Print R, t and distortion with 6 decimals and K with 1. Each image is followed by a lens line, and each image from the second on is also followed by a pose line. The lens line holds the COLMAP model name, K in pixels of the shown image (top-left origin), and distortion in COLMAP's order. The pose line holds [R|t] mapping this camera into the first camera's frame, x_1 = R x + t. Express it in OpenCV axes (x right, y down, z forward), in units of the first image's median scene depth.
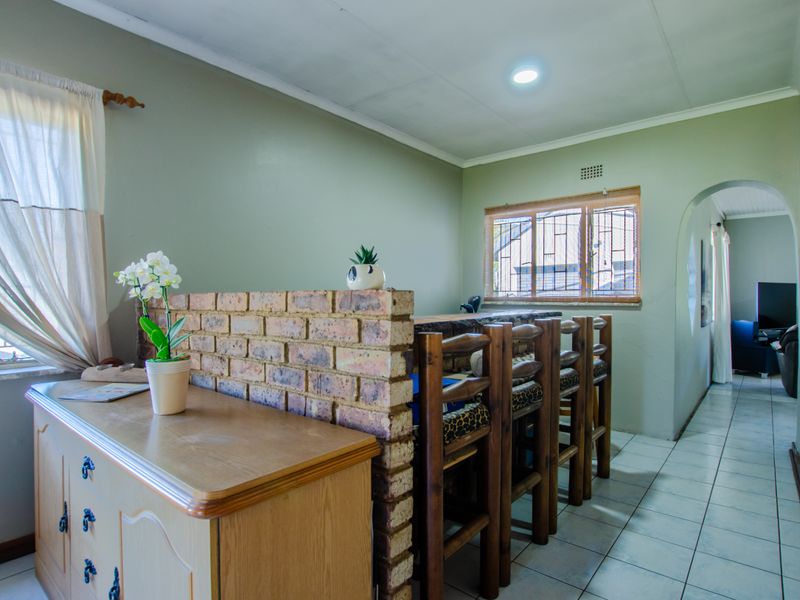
lens RADIAL K [[440.5, 0, 400.0], [0, 440.5, 300.0], [0, 0, 1]] dist [-0.032754, 0.001025]
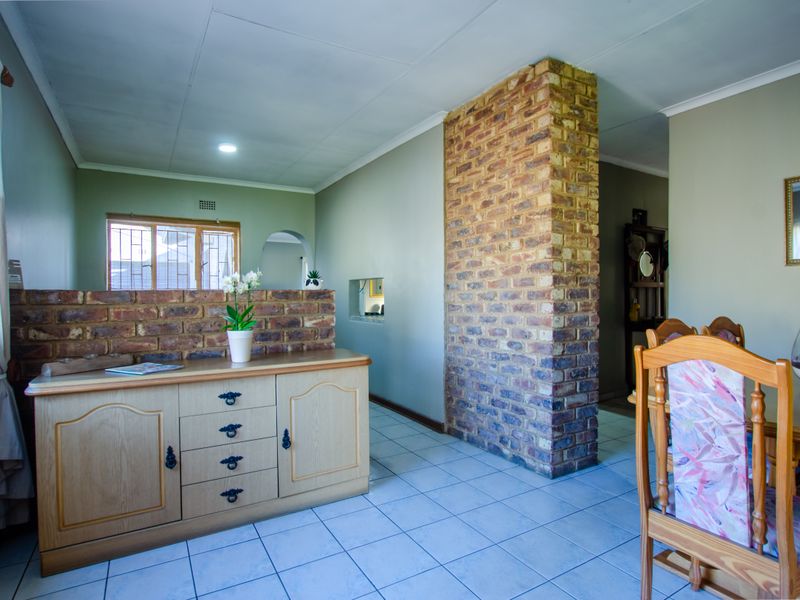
lens RADIAL K [[440.5, 0, 400.0], [0, 440.5, 300.0], [0, 0, 1]] dist [-0.032754, 0.001025]
pose [[0.335356, -0.007756, 0.942060, -0.642538], [0.003102, 0.999970, 0.007128, 0.004058], [-0.942086, 0.000532, 0.335370, -0.050835]]
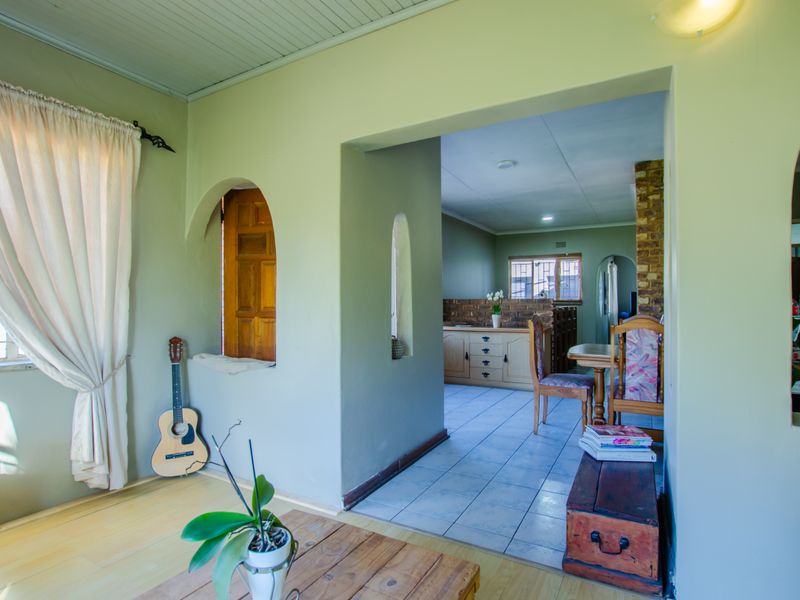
lens RADIAL K [[440.5, 0, 400.0], [0, 440.5, 300.0], [0, 0, 1]] dist [-0.032754, 0.001025]
pose [[0.983542, 0.001067, 0.180675, -0.751254], [-0.000300, 0.999991, -0.004274, 0.003919], [-0.180678, 0.004150, 0.983534, -1.027629]]
